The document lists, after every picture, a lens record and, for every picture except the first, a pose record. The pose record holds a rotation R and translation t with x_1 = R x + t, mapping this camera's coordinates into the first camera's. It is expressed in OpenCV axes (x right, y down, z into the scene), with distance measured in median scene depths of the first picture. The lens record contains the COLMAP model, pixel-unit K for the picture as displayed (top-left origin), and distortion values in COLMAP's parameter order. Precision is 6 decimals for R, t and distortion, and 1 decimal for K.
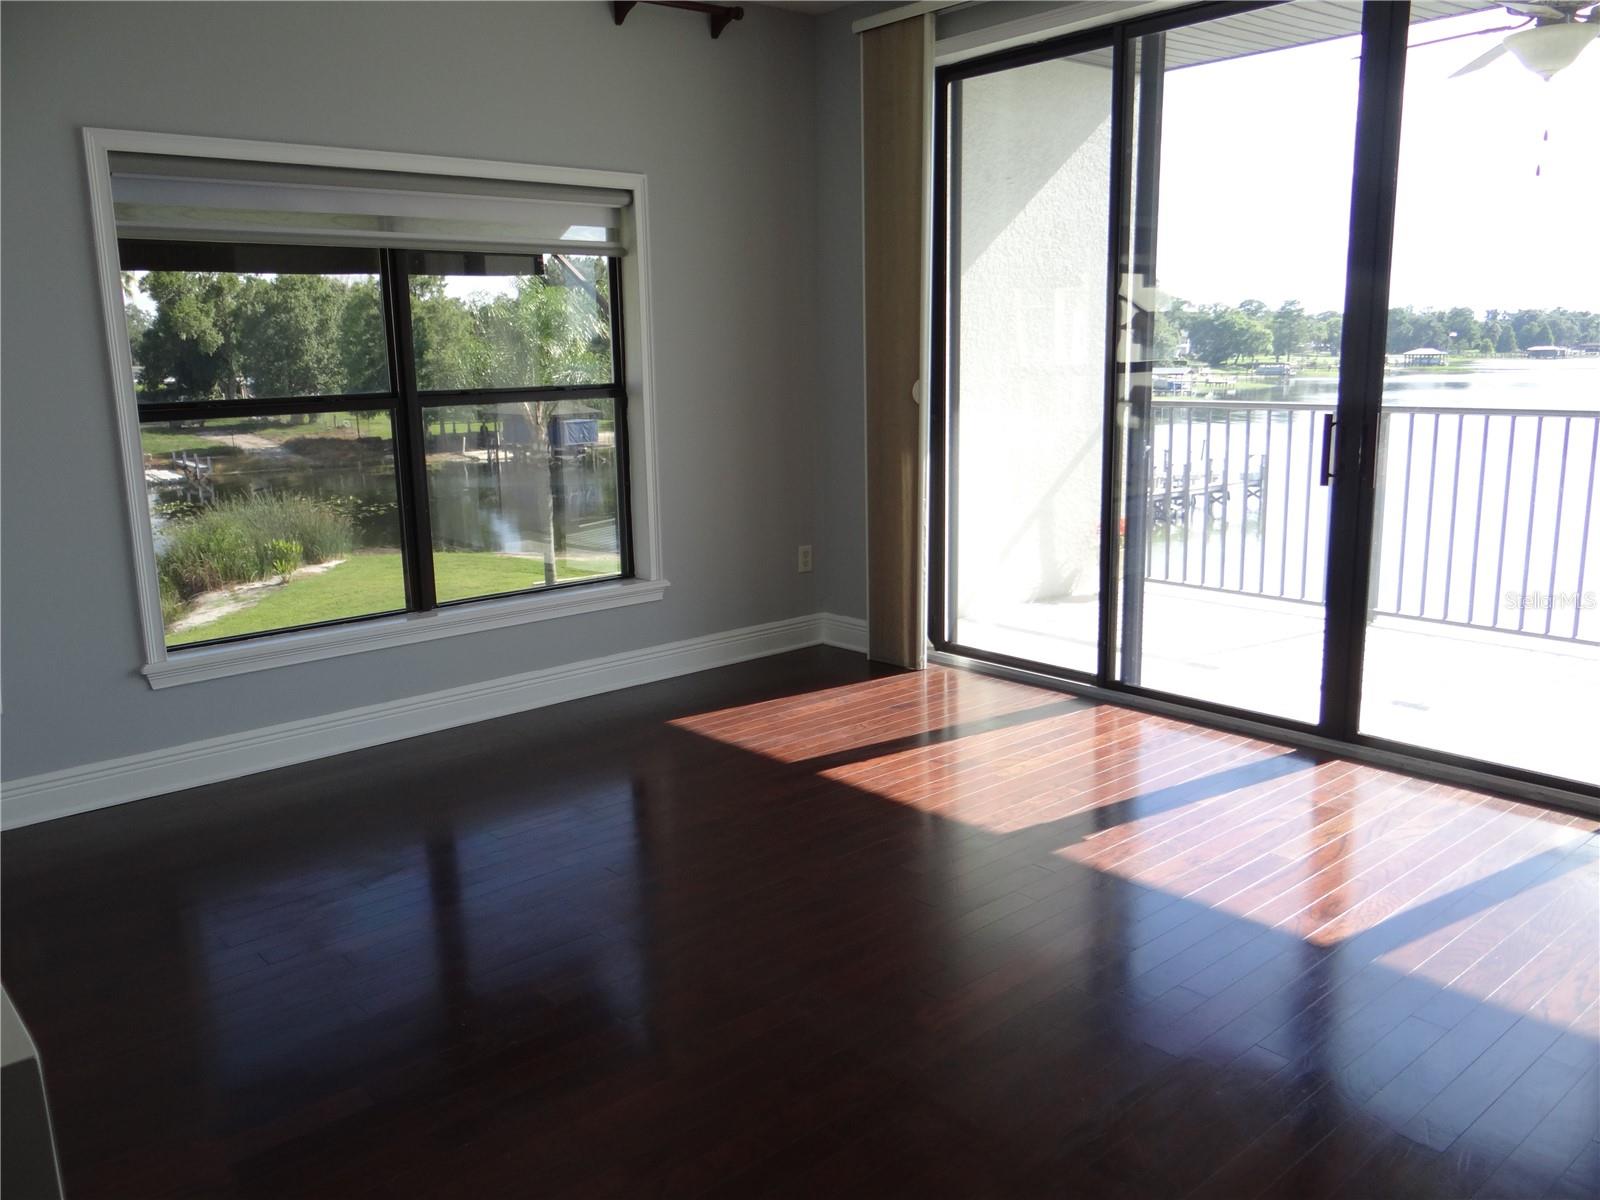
lens RADIAL K [[1261.0, 0, 800.0], [0, 1261.0, 600.0], [0, 0, 1]] dist [-0.045041, 0.049523]
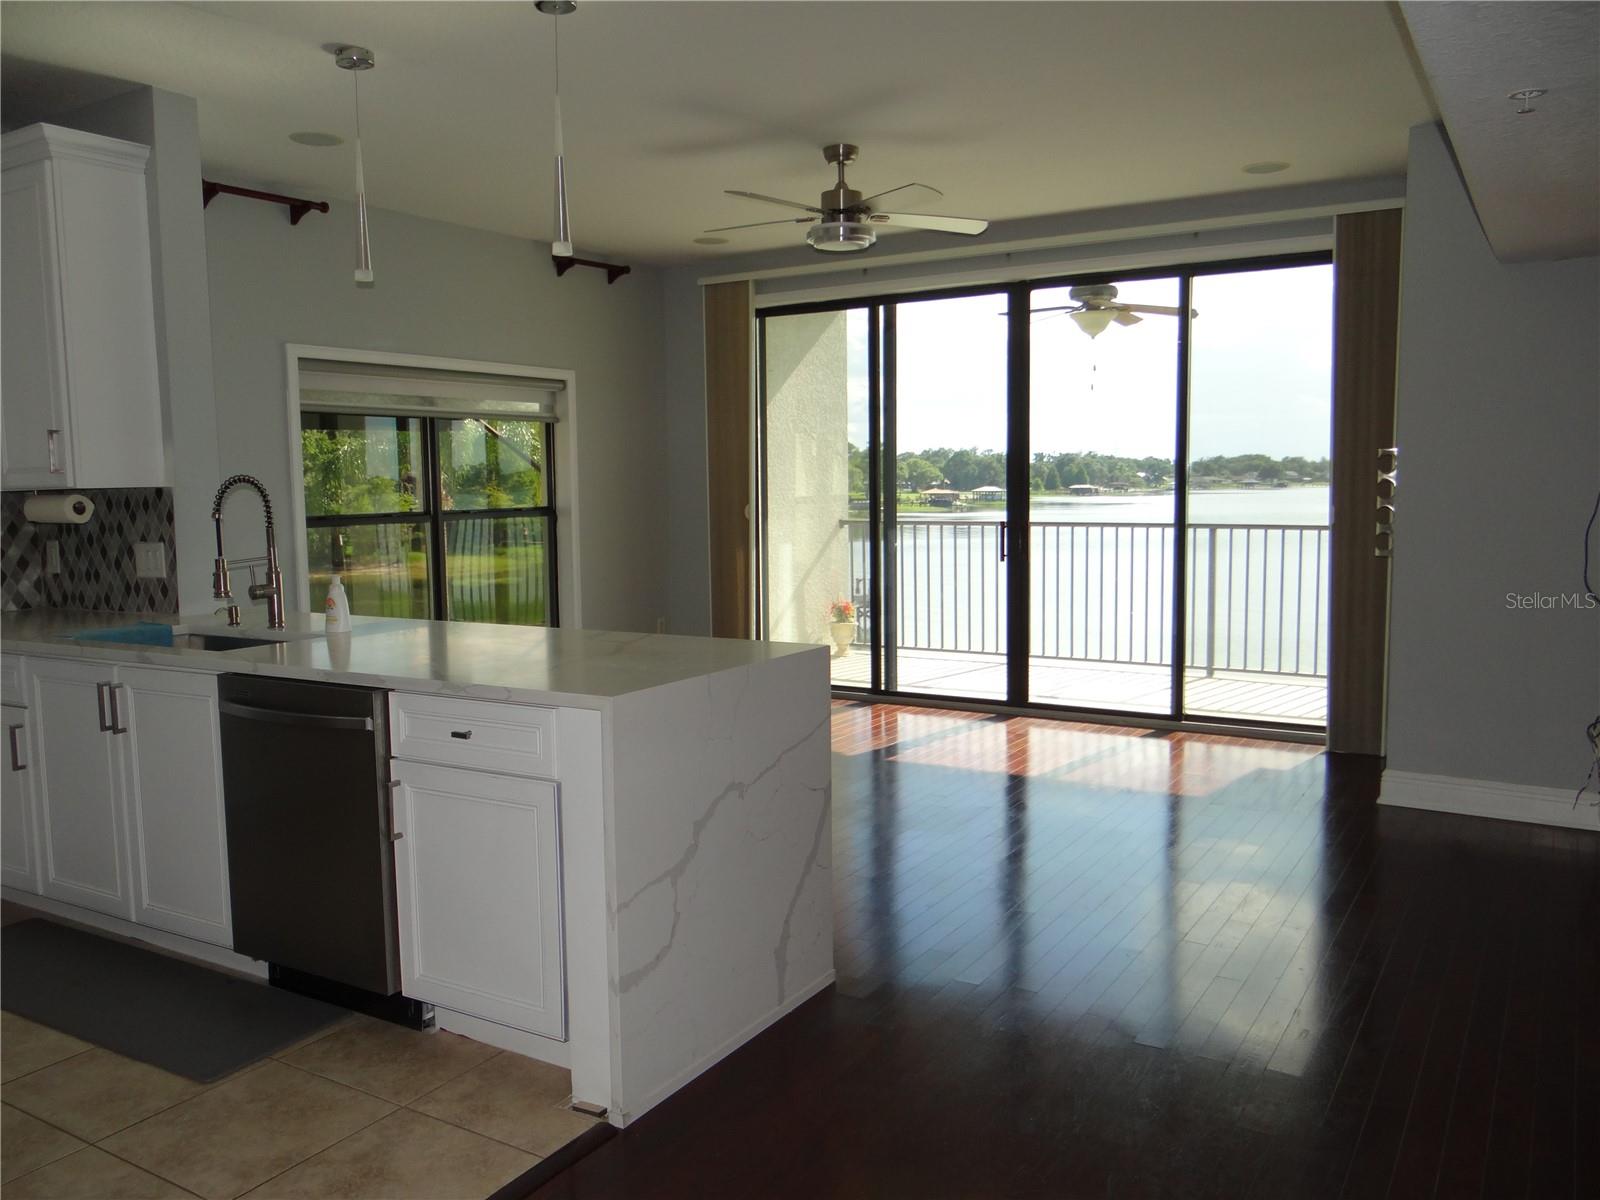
lens RADIAL K [[1261.0, 0, 800.0], [0, 1261.0, 600.0], [0, 0, 1]] dist [-0.045041, 0.049523]
pose [[0.952596, -0.021533, 0.303475, -0.326005], [0.053715, 0.993726, -0.098098, 0.101124], [-0.299458, 0.109749, 0.947776, -0.492249]]
